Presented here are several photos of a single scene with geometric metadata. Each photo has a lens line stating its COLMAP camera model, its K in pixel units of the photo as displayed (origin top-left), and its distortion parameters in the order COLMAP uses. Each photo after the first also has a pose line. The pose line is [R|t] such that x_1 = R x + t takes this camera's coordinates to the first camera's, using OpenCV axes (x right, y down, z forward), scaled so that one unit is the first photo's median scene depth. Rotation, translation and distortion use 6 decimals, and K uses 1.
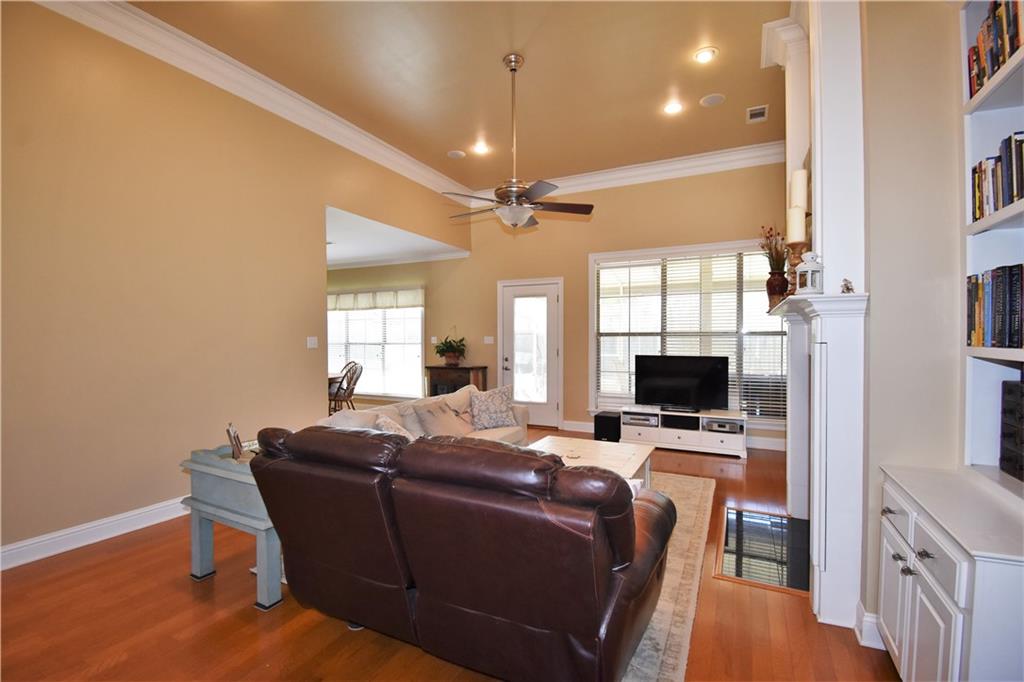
lens RADIAL K [[470.9, 0, 509.9], [0, 470.9, 341.8], [0, 0, 1]] dist [-0.003718, -0.001799]
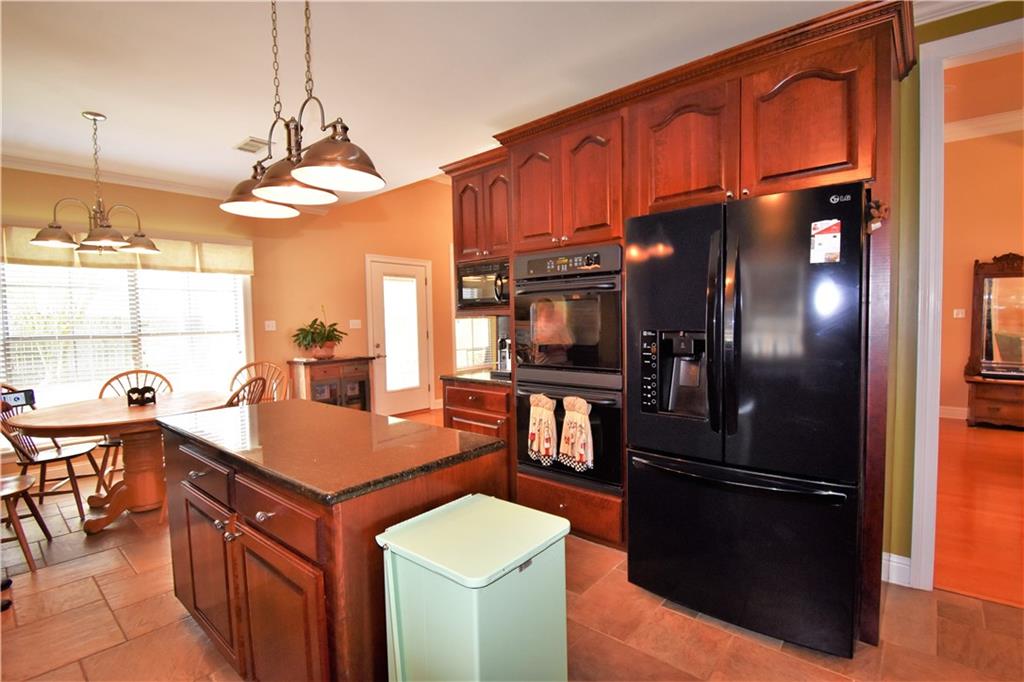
lens RADIAL K [[470.9, 0, 512.9], [0, 470.9, 346.6], [0, 0, 1]] dist [-0.003718, -0.001799]
pose [[0.244524, -0.051989, 0.968248, -0.777756], [0.032805, 0.998433, 0.045325, 0.007729], [-0.969088, 0.020680, 0.245847, 0.530474]]
